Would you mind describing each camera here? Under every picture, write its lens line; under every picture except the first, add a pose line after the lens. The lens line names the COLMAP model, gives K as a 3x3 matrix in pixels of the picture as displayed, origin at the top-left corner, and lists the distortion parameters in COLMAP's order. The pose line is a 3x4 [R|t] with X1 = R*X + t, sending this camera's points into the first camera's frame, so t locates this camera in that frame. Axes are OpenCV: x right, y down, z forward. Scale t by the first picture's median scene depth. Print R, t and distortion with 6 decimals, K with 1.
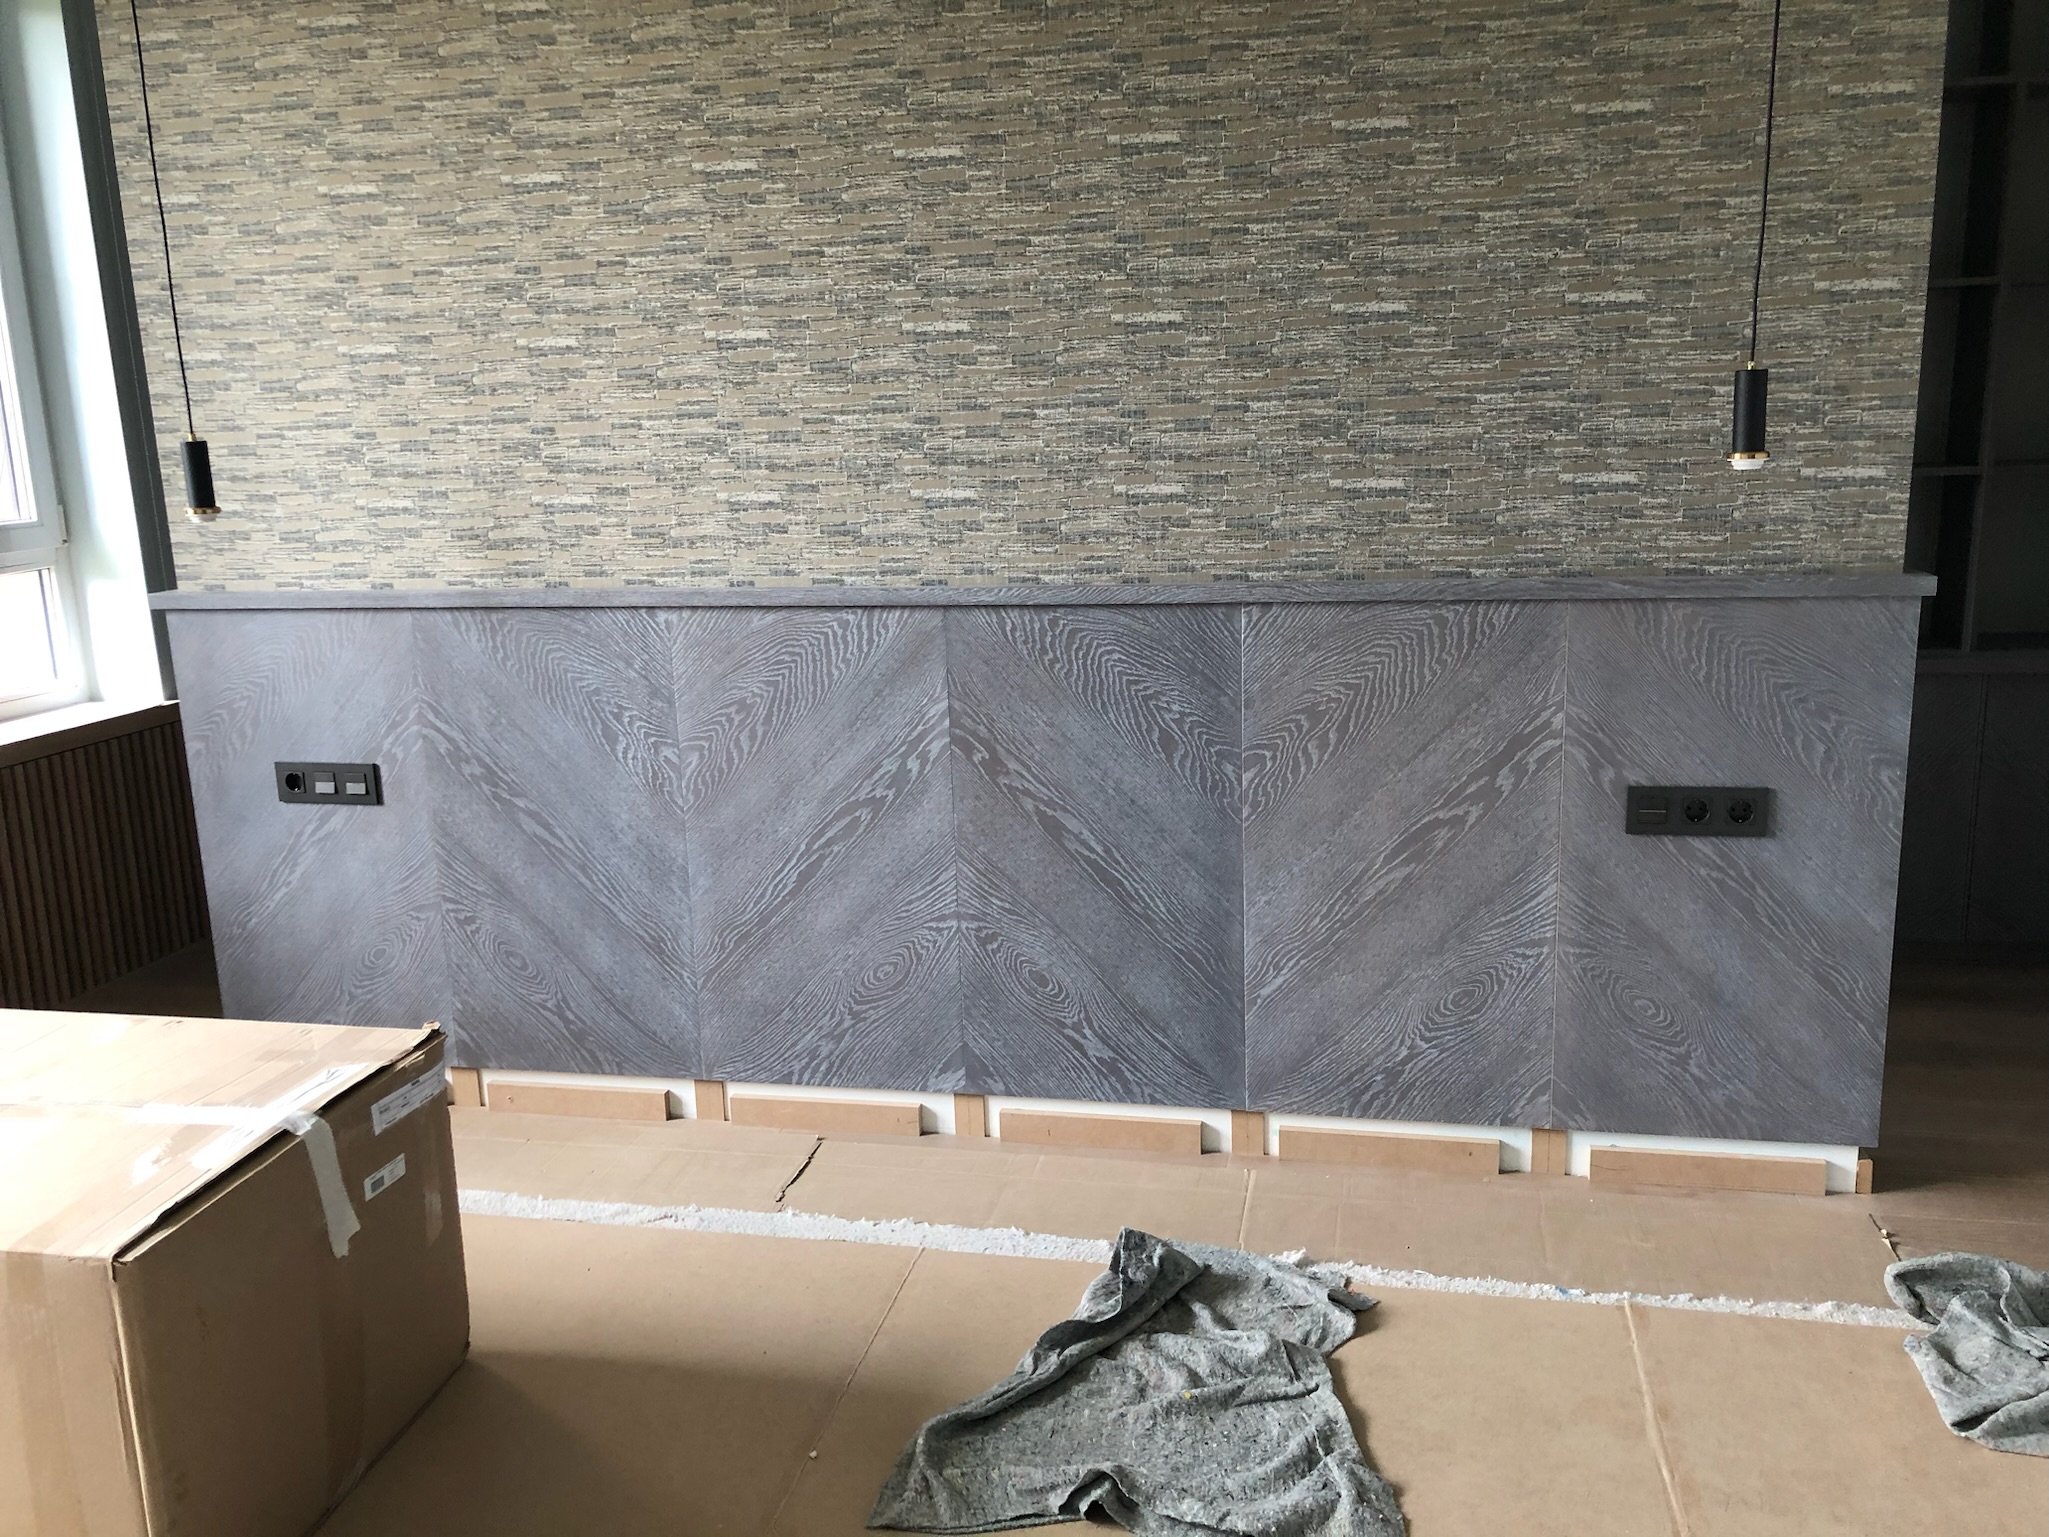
lens RADIAL K [[1709.1, 0, 1019.0], [0, 1709.1, 770.7], [0, 0, 1]] dist [0.027354, -0.028093]
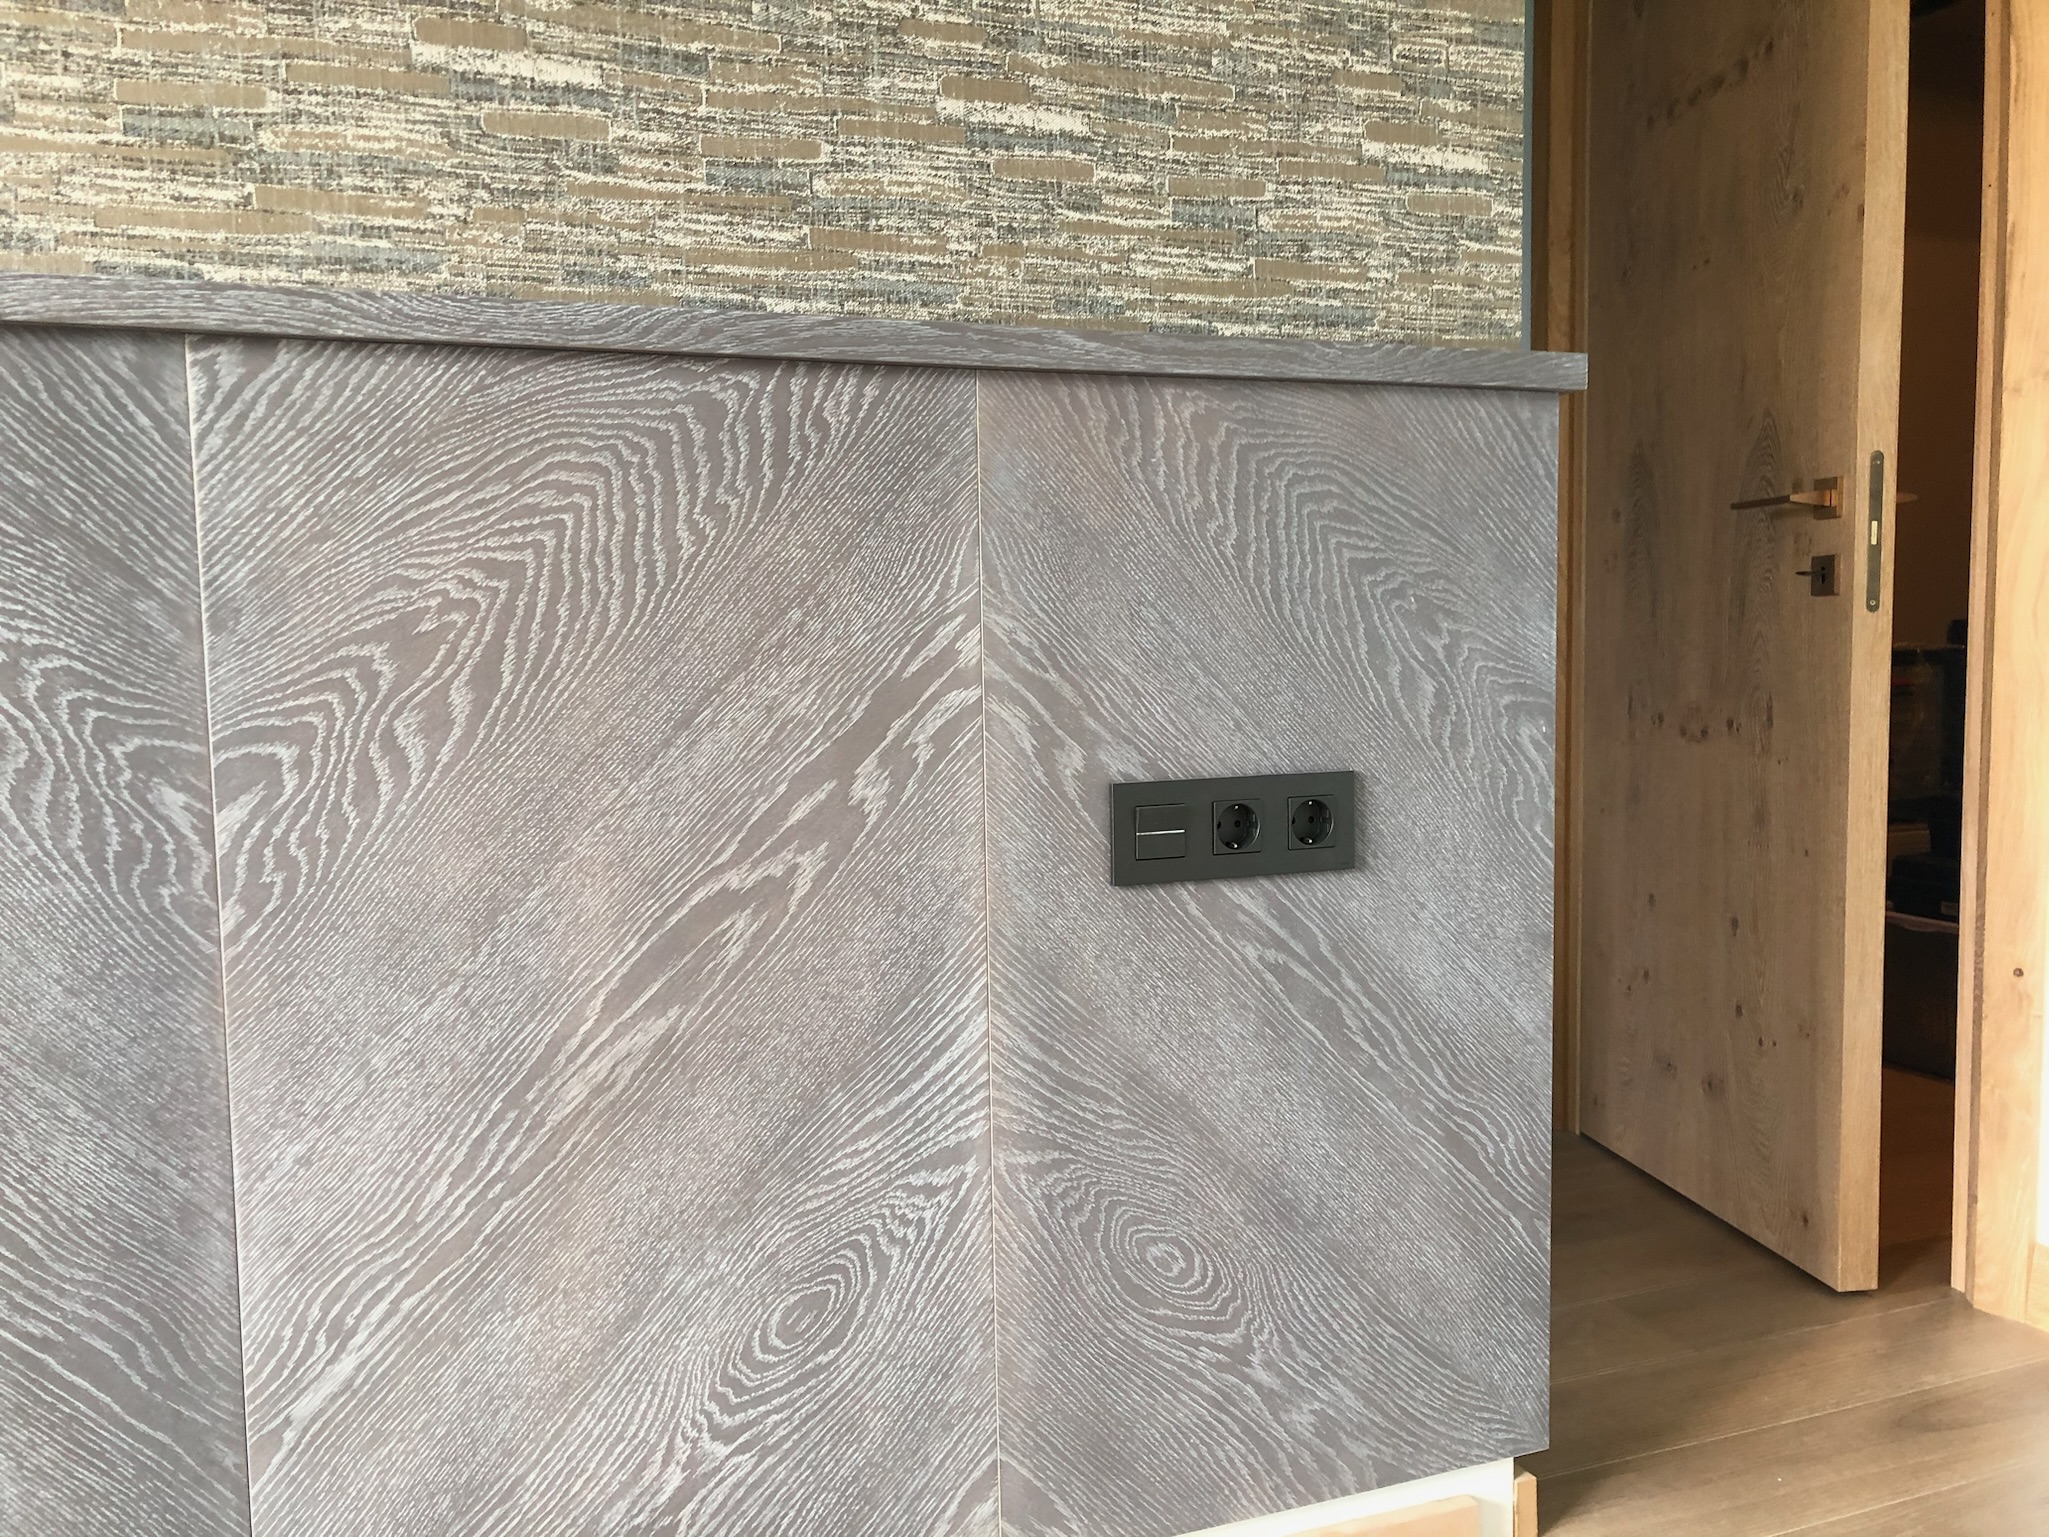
lens RADIAL K [[1709.1, 0, 1004.7], [0, 1709.1, 763.9], [0, 0, 1]] dist [0.027354, -0.028093]
pose [[0.840357, -0.027184, 0.541351, 0.076604], [0.107492, 0.987263, -0.117288, 0.054444], [-0.531268, 0.156755, 0.832576, 0.616796]]
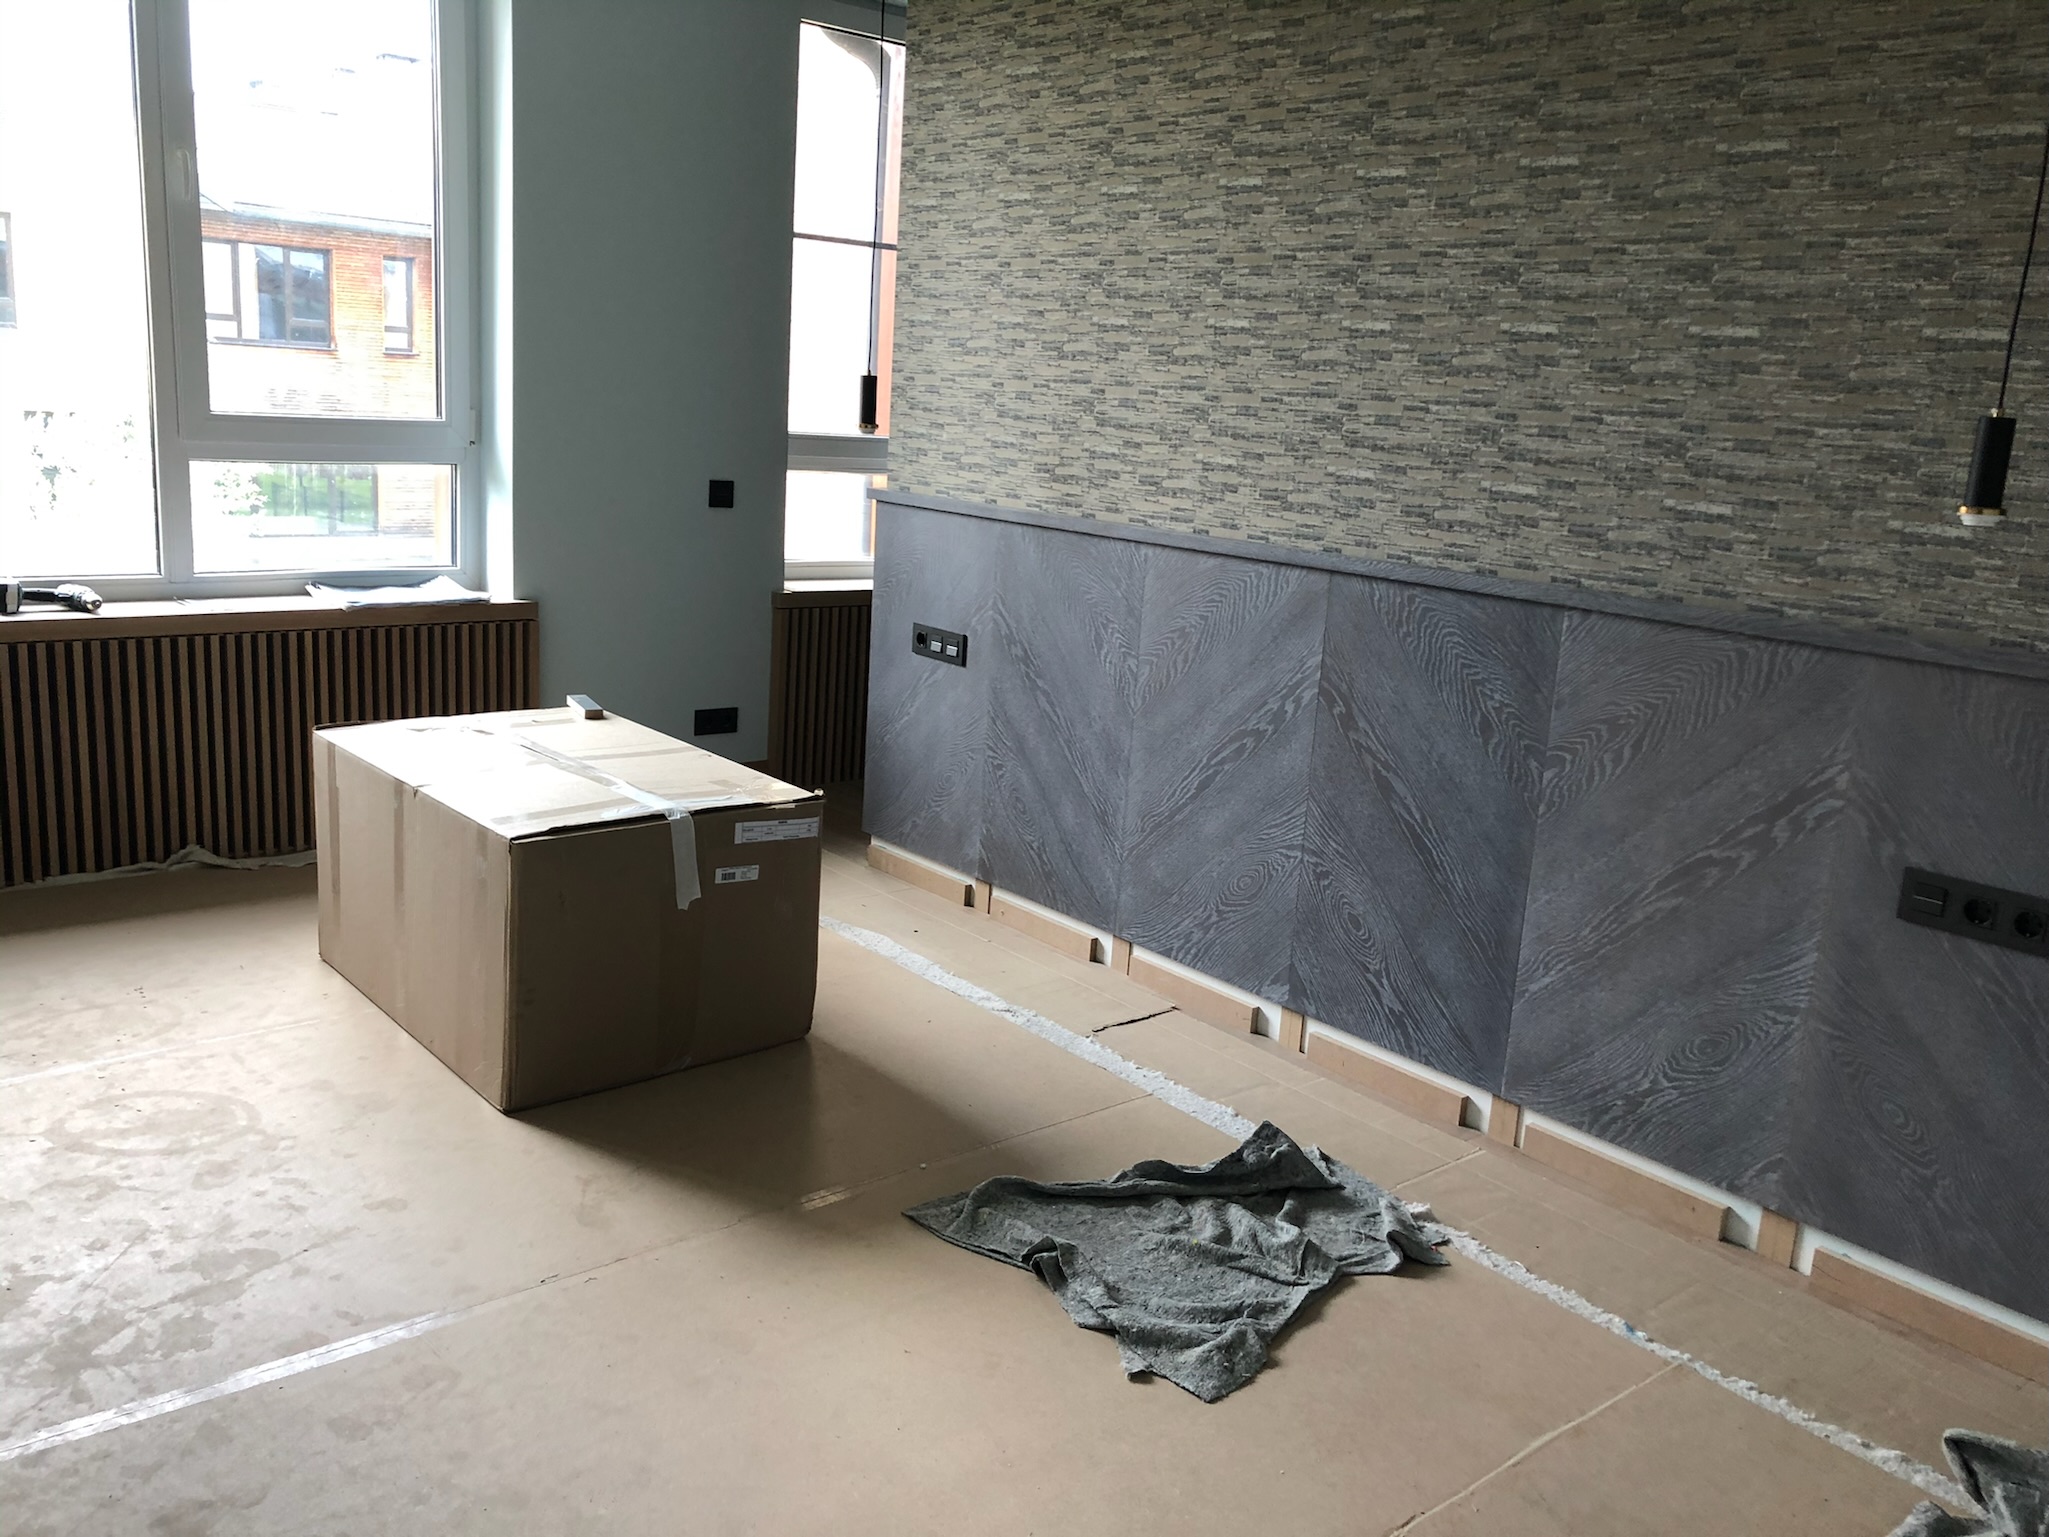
lens RADIAL K [[1709.1, 0, 1012.9], [0, 1709.1, 774.9], [0, 0, 1]] dist [0.027354, -0.028093]
pose [[0.777155, 0.217219, -0.590632, 0.508704], [-0.219460, 0.973168, 0.069140, 0.002456], [0.589803, 0.075888, 0.803974, -0.025348]]
